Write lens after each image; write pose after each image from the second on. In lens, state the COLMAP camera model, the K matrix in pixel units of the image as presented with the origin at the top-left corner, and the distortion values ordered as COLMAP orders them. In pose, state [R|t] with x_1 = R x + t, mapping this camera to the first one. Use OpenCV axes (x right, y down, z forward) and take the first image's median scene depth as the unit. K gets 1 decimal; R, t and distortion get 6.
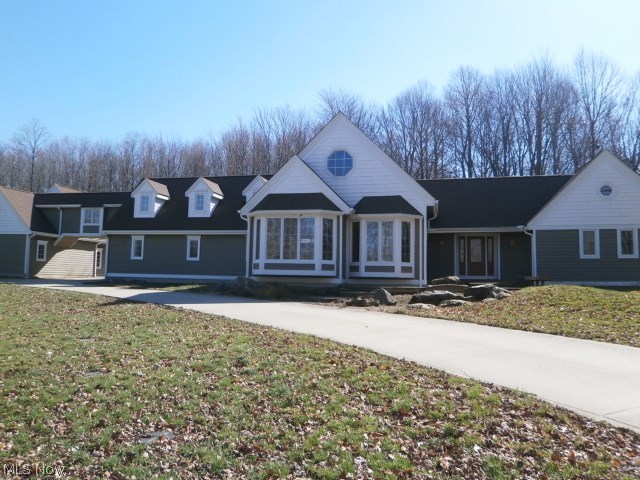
lens RADIAL K [[501.0, 0, 320.0], [0, 501.0, 240.0], [0, 0, 1]] dist [-0.019074, 0.012997]
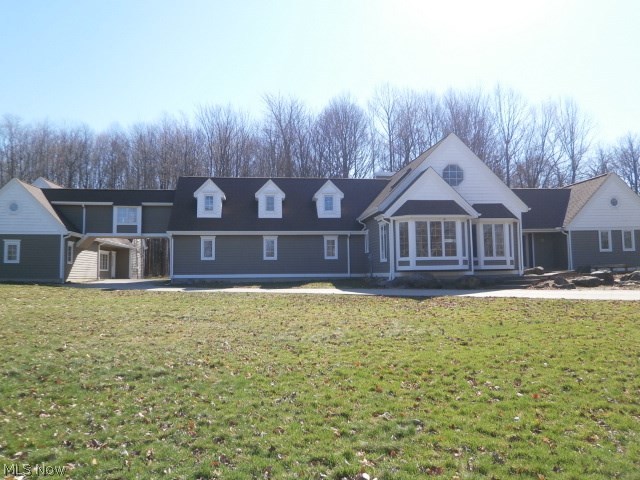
lens RADIAL K [[501.0, 0, 320.0], [0, 501.0, 240.0], [0, 0, 1]] dist [-0.019074, 0.012997]
pose [[0.937384, -0.007559, 0.348216, -0.661262], [0.004815, 0.999950, 0.008746, -0.010657], [-0.348265, -0.006522, 0.937373, -0.008504]]
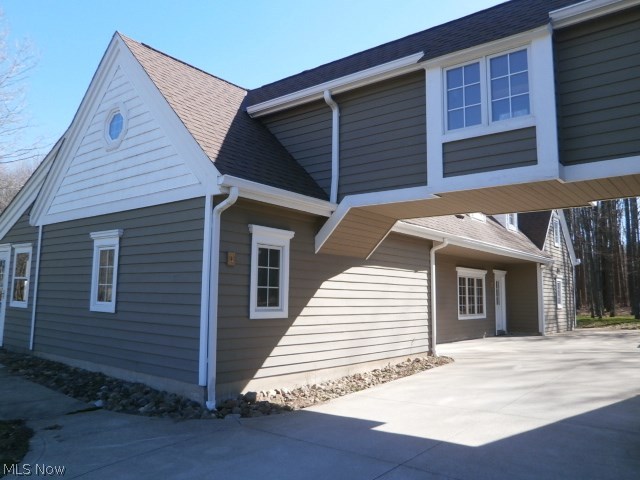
lens RADIAL K [[501.0, 0, 320.0], [0, 501.0, 240.0], [0, 0, 1]] dist [-0.019074, 0.012997]
pose [[0.901975, -0.058987, -0.427741, -0.646473], [0.038672, 0.997680, -0.056035, 0.030298], [0.430054, 0.034001, 0.902163, 1.182816]]
